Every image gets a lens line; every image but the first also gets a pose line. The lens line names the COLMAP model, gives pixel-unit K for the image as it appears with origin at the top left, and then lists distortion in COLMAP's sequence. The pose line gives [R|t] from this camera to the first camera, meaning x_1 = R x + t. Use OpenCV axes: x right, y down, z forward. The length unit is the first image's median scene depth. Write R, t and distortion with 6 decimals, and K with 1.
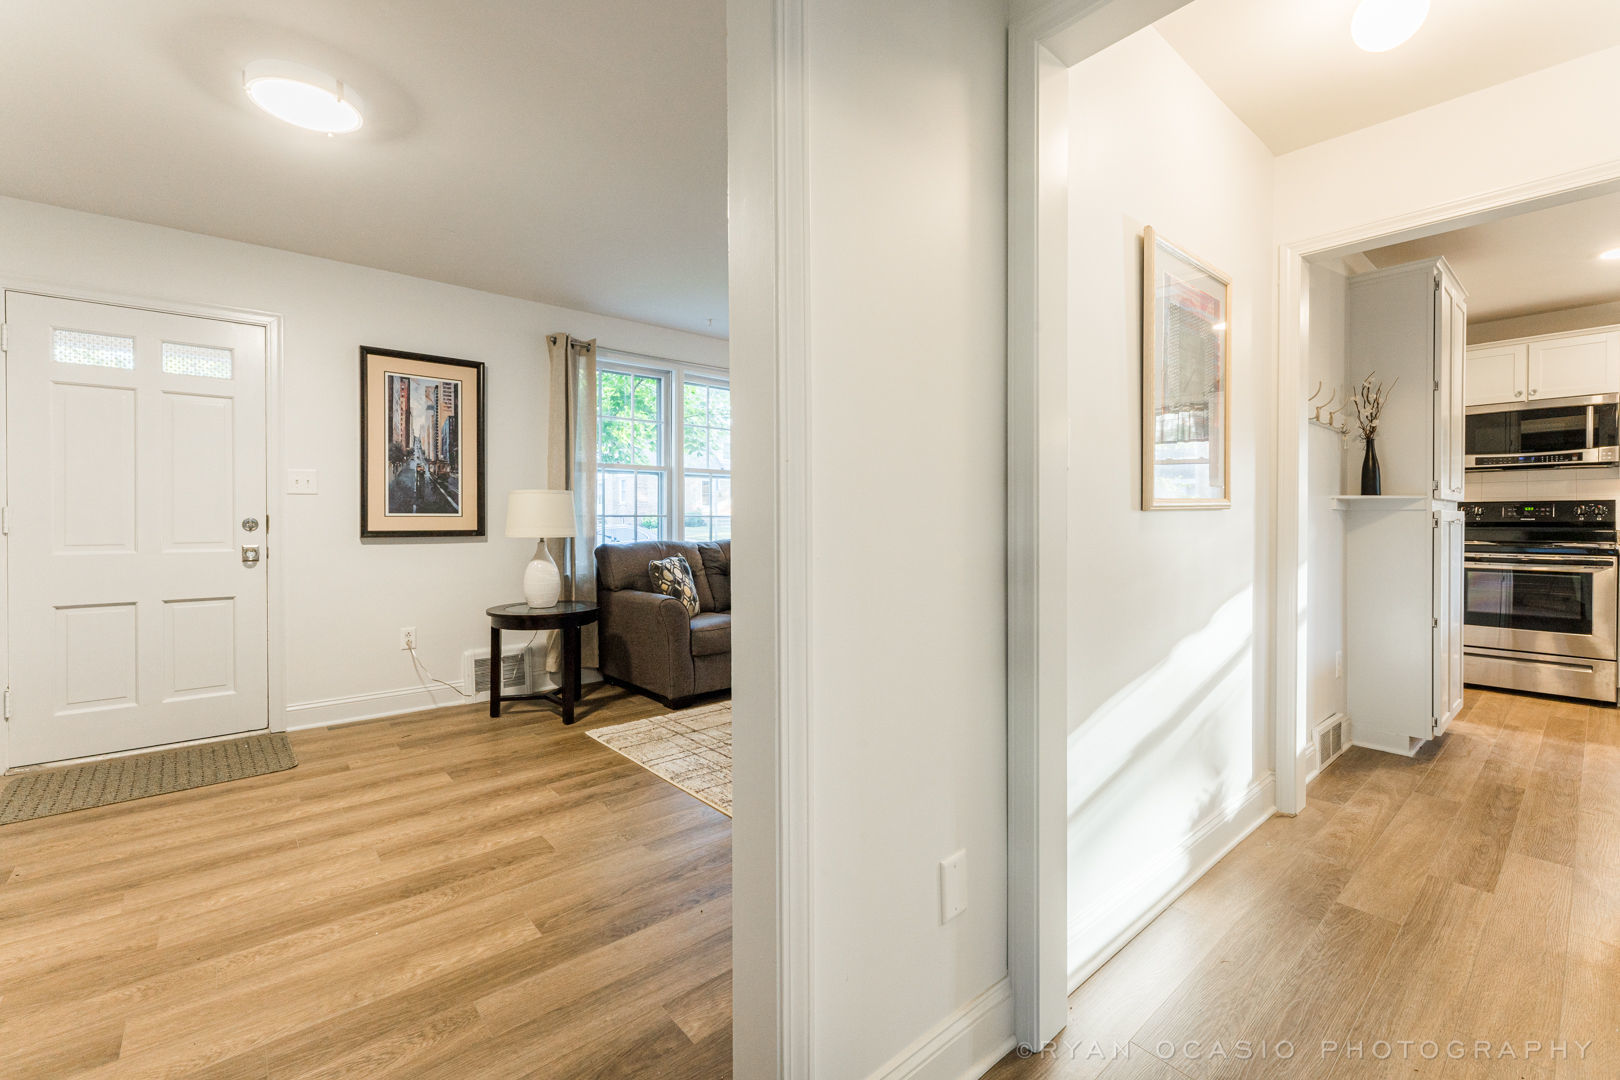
lens RADIAL K [[684.8, 0, 810.3], [0, 684.8, 523.1], [0, 0, 1]] dist [-0.000625, -0.000150]
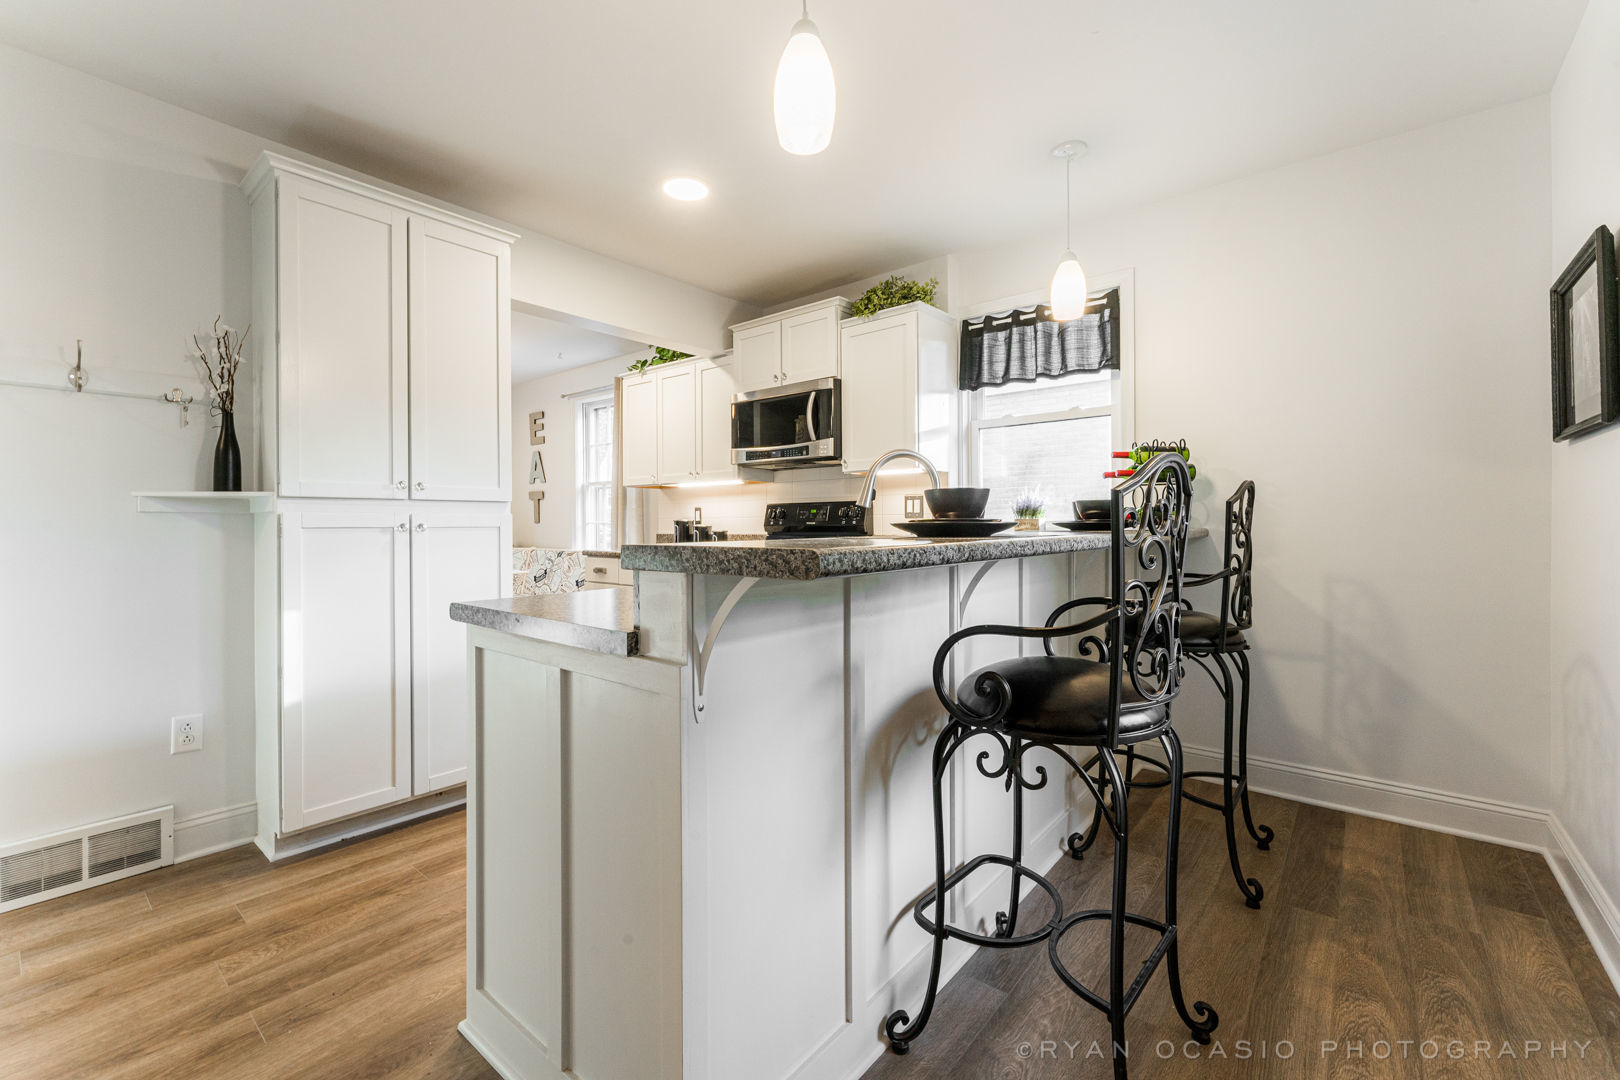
lens RADIAL K [[684.8, 0, 810.3], [0, 684.8, 523.1], [0, 0, 1]] dist [-0.000625, -0.000150]
pose [[0.984423, -0.005401, 0.175735, 0.956599], [0.006703, 0.999954, -0.006811, 0.000470], [-0.175690, 0.007883, 0.984414, 0.146571]]
